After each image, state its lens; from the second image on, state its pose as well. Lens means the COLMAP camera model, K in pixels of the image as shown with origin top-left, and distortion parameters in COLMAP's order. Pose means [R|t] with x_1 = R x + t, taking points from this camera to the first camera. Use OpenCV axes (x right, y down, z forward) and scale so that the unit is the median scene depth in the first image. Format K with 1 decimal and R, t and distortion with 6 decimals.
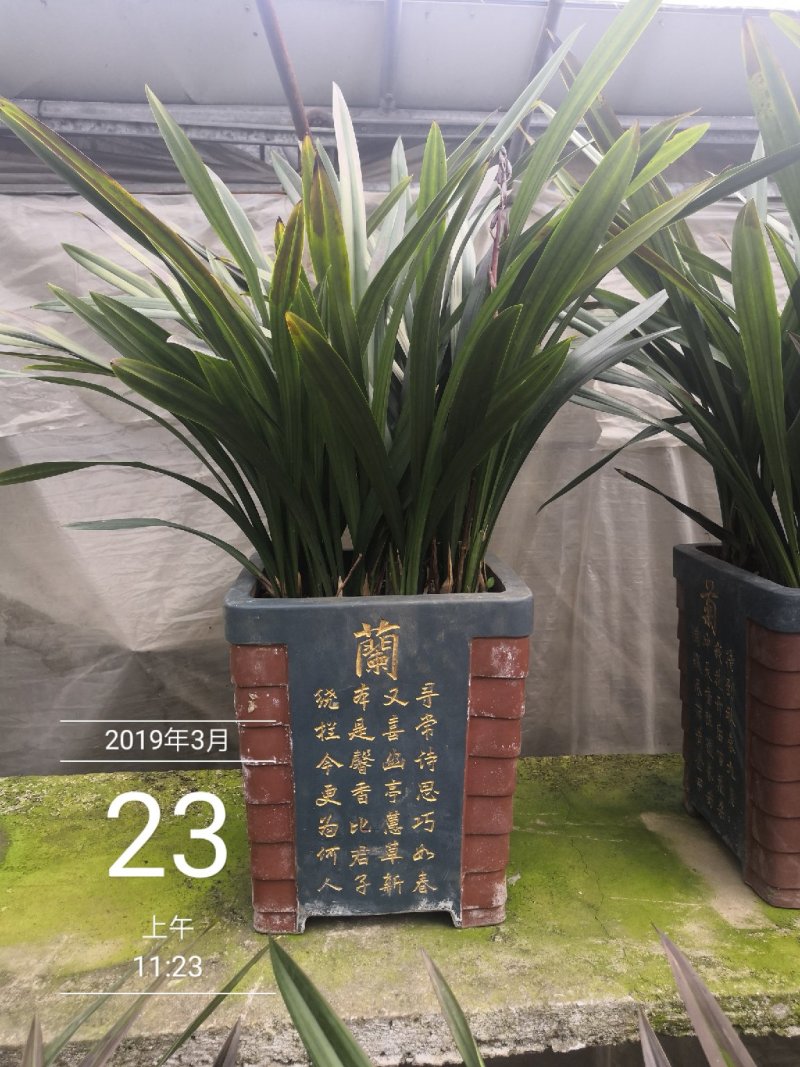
lens RADIAL K [[833.7, 0, 400.0], [0, 833.7, 533.5], [0, 0, 1]] dist [-0.026463, 0.057894]
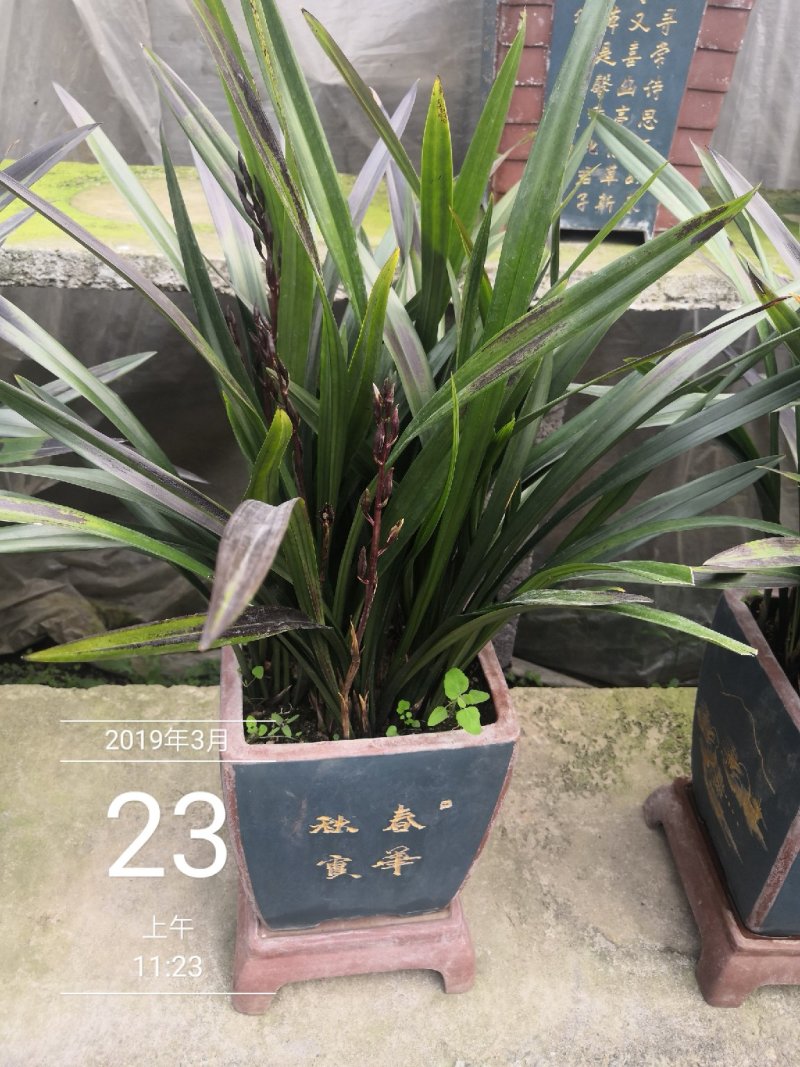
lens RADIAL K [[833.7, 0, 400.0], [0, 833.7, 533.5], [0, 0, 1]] dist [-0.026463, 0.057894]
pose [[0.997395, 0.062620, -0.035804, -0.256654], [-0.040623, 0.897780, 0.438566, 0.338302], [0.059607, -0.435969, 0.897986, -0.414195]]
